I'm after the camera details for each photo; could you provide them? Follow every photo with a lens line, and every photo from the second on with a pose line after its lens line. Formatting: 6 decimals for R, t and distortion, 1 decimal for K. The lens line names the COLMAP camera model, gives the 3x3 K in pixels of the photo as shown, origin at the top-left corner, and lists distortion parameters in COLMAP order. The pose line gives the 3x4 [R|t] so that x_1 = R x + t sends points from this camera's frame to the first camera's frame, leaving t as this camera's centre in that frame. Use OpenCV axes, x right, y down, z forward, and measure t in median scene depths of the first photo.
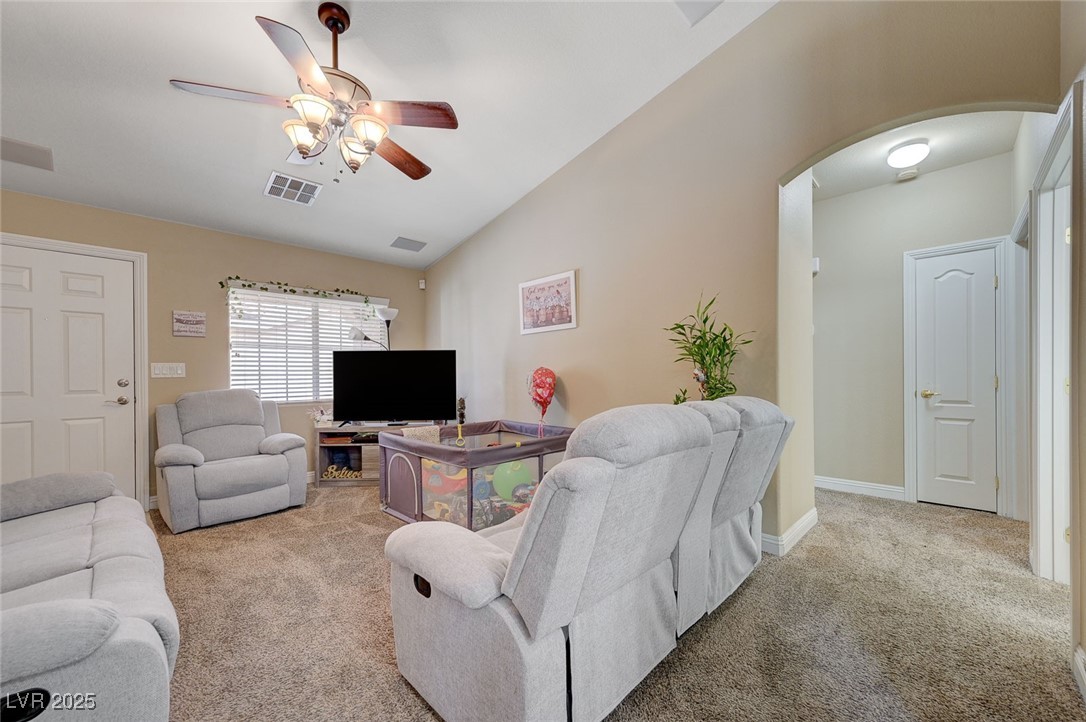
lens RADIAL K [[423.0, 0, 545.9], [0, 423.0, 376.5], [0, 0, 1]] dist [0.001138, 0.000071]
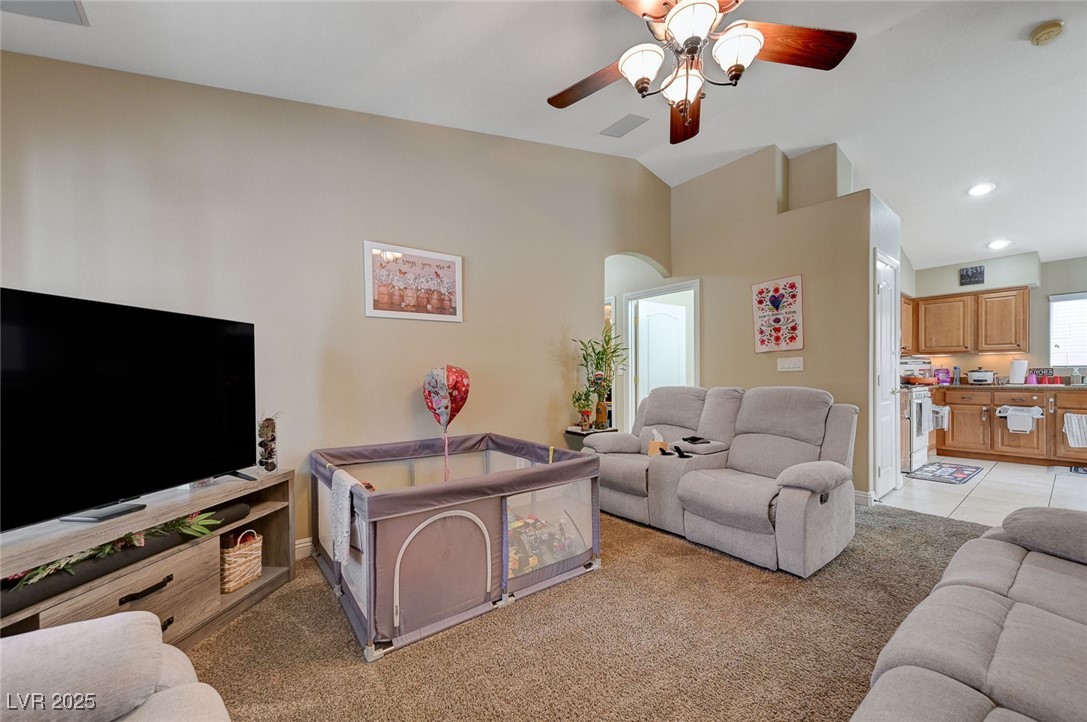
lens RADIAL K [[418.8, 0, 556.6], [0, 418.8, 379.0], [0, 0, 1]] dist [0.001807, 0.000362]
pose [[0.124616, -0.001492, 0.992204, -0.775045], [0.009850, 0.999951, 0.000266, 0.005644], [-0.992156, 0.009740, 0.124625, 0.691256]]
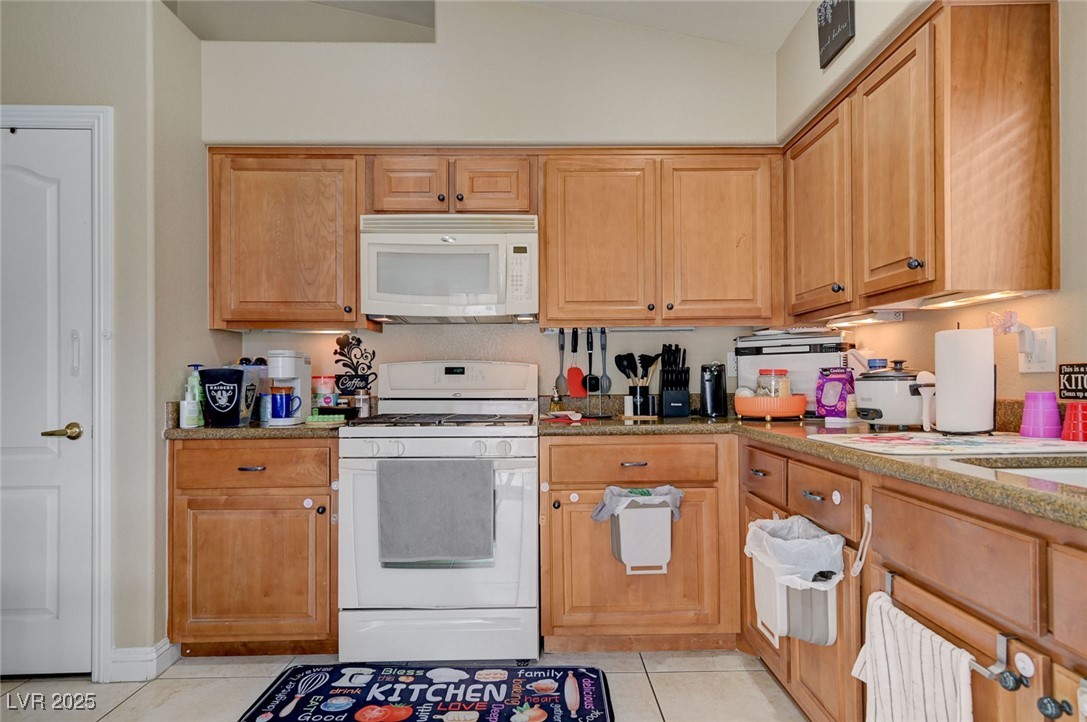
lens RADIAL K [[619.2, 0, 550.4], [0, 619.2, 377.9], [0, 0, 1]] dist [0.005926, 0.001719]
pose [[0.709052, 0.006272, 0.705128, 0.284185], [0.003502, 0.999917, -0.012416, 0.000209], [-0.705147, 0.011273, 0.708971, -0.823184]]
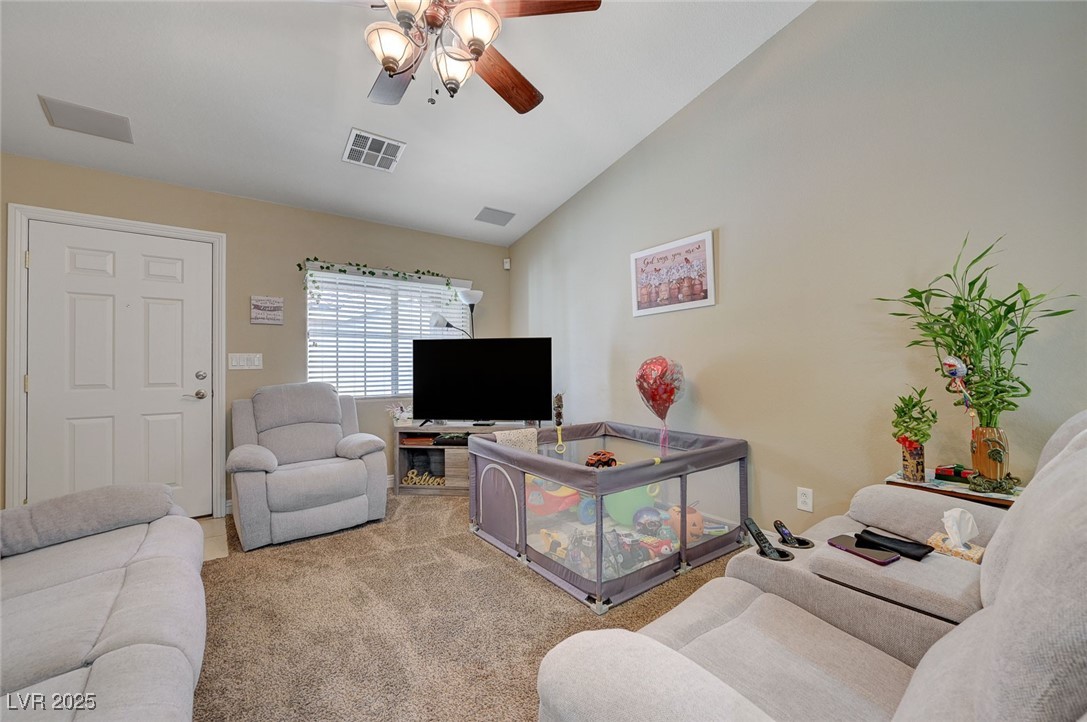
lens RADIAL K [[431.4, 0, 544.0], [0, 431.4, 364.0], [0, 0, 1]] dist [-0.008876, 0.000040]
pose [[0.988408, -0.000946, -0.151819, -0.115478], [-0.000703, 0.999941, -0.010808, 0.000364], [0.151820, 0.010790, 0.988349, 0.181189]]
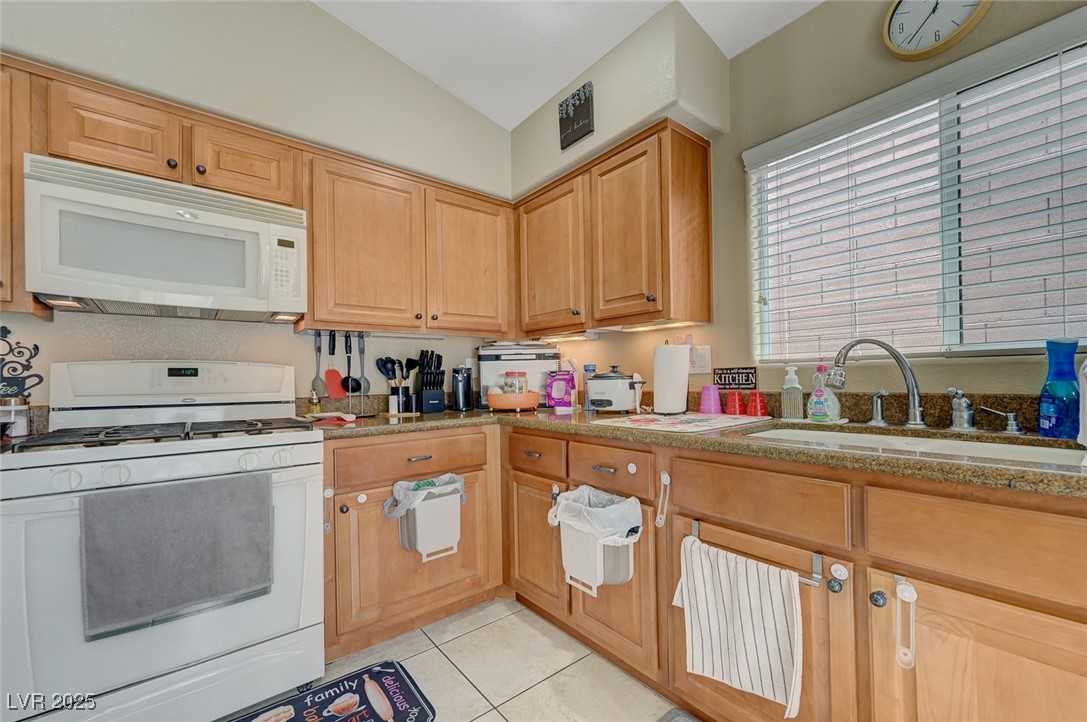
lens RADIAL K [[439.9, 0, 556.4], [0, 439.9, 377.5], [0, 0, 1]] dist [0.001096, 0.000224]
pose [[0.113756, 0.009479, 0.993464, 0.324310], [0.017786, 0.999775, -0.011576, -0.000583], [-0.993350, 0.018987, 0.113562, -0.630732]]
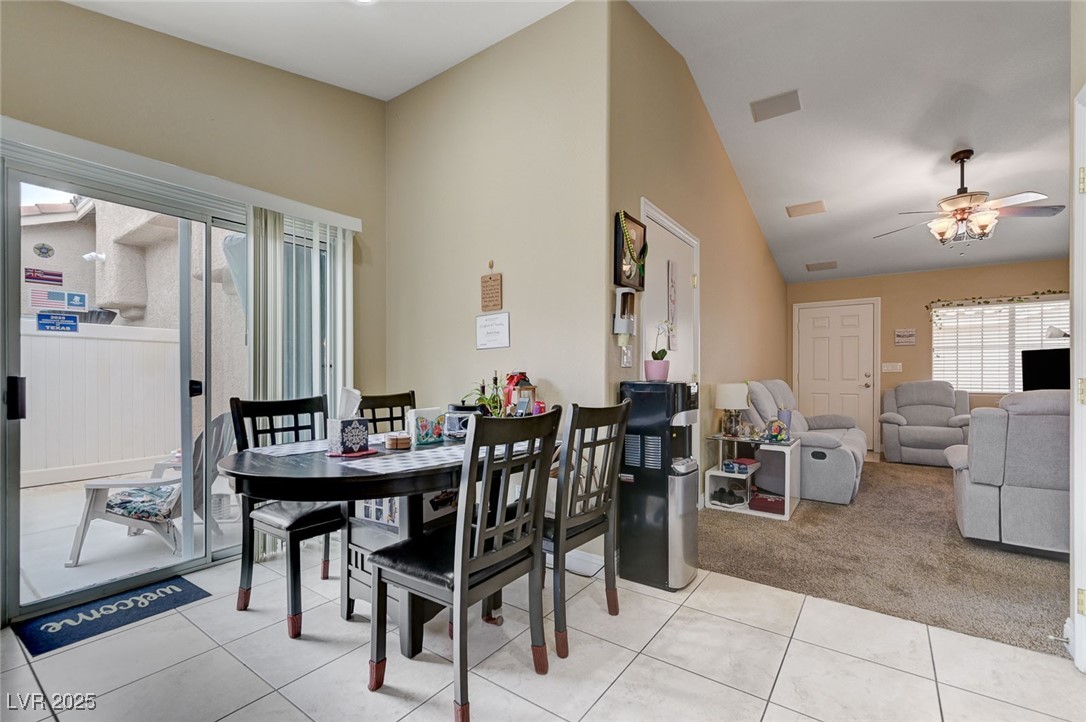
lens RADIAL K [[472.5, 0, 551.1], [0, 472.5, 372.6], [0, 0, 1]] dist [0.002407, 0.000270]
pose [[0.147776, 0.008050, -0.988988, 0.668736], [-0.004771, 0.999961, 0.007426, -0.002523], [0.989009, 0.003621, 0.147809, -0.523313]]
